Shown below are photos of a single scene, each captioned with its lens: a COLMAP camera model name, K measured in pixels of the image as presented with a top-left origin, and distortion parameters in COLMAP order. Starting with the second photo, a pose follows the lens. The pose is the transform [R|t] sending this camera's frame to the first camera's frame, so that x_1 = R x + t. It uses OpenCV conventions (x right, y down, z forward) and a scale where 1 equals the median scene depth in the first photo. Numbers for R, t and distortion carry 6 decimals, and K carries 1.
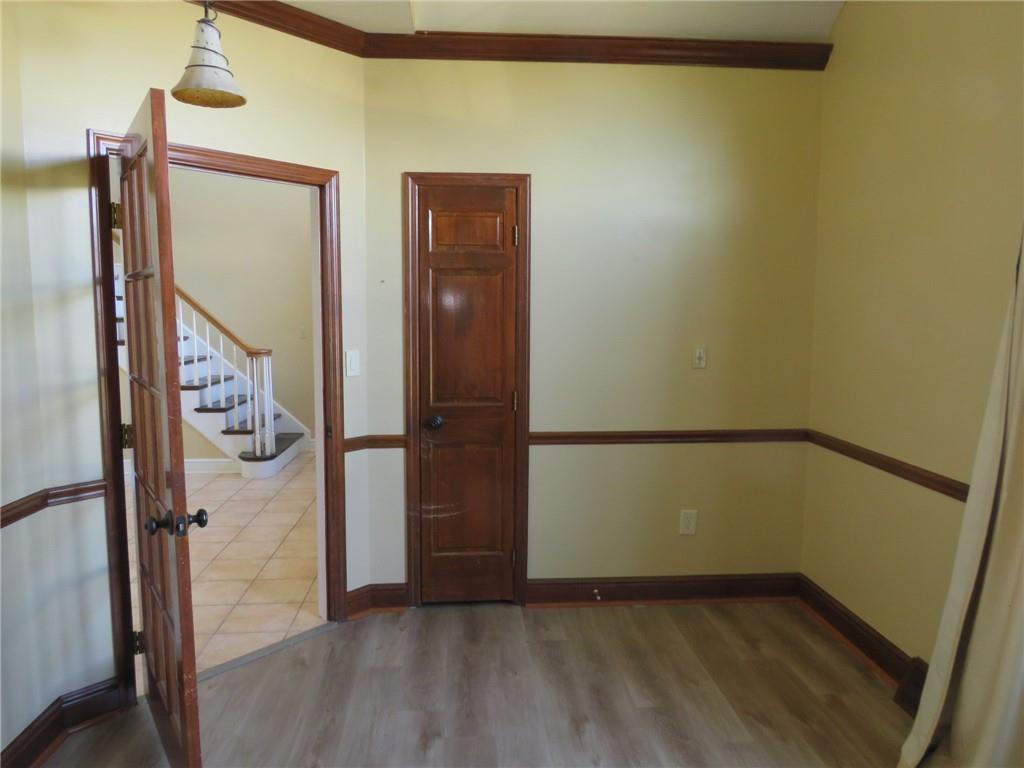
lens RADIAL K [[727.0, 0, 509.3], [0, 727.0, 387.4], [0, 0, 1]] dist [-0.023880, 0.007535]
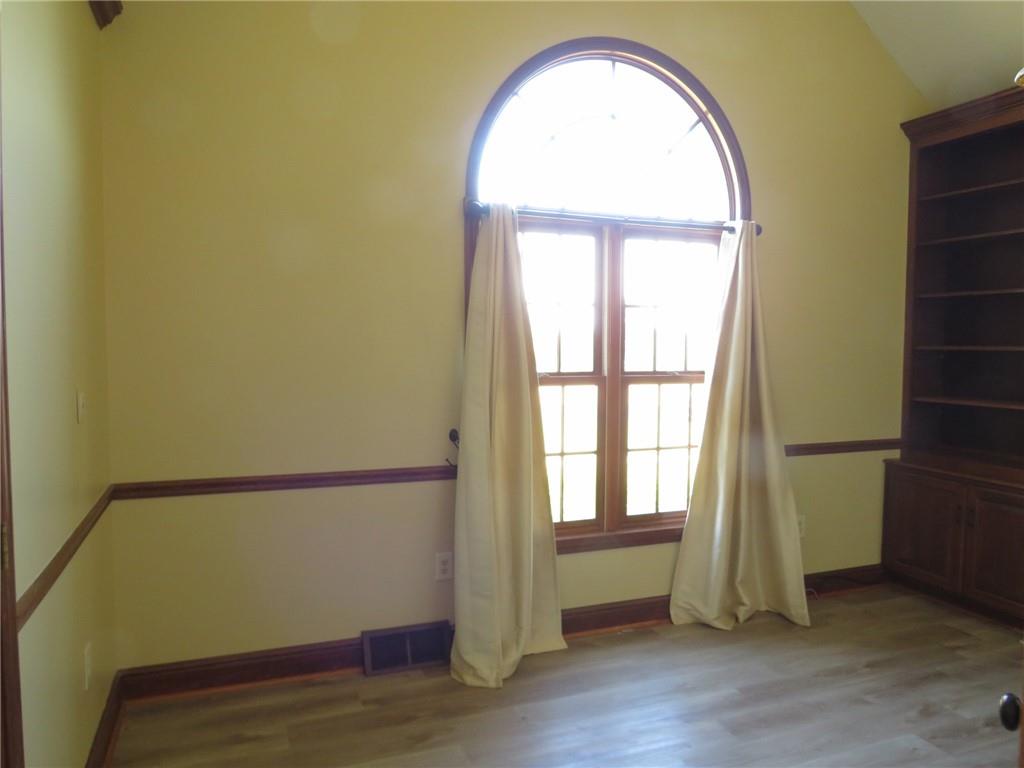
lens RADIAL K [[727.0, 0, 511.7], [0, 727.0, 384.7], [0, 0, 1]] dist [-0.023880, 0.007535]
pose [[-0.294830, -0.063300, 0.953451, -0.536758], [0.096640, 0.990712, 0.095657, -0.092534], [-0.950650, 0.120344, -0.285974, 0.989668]]
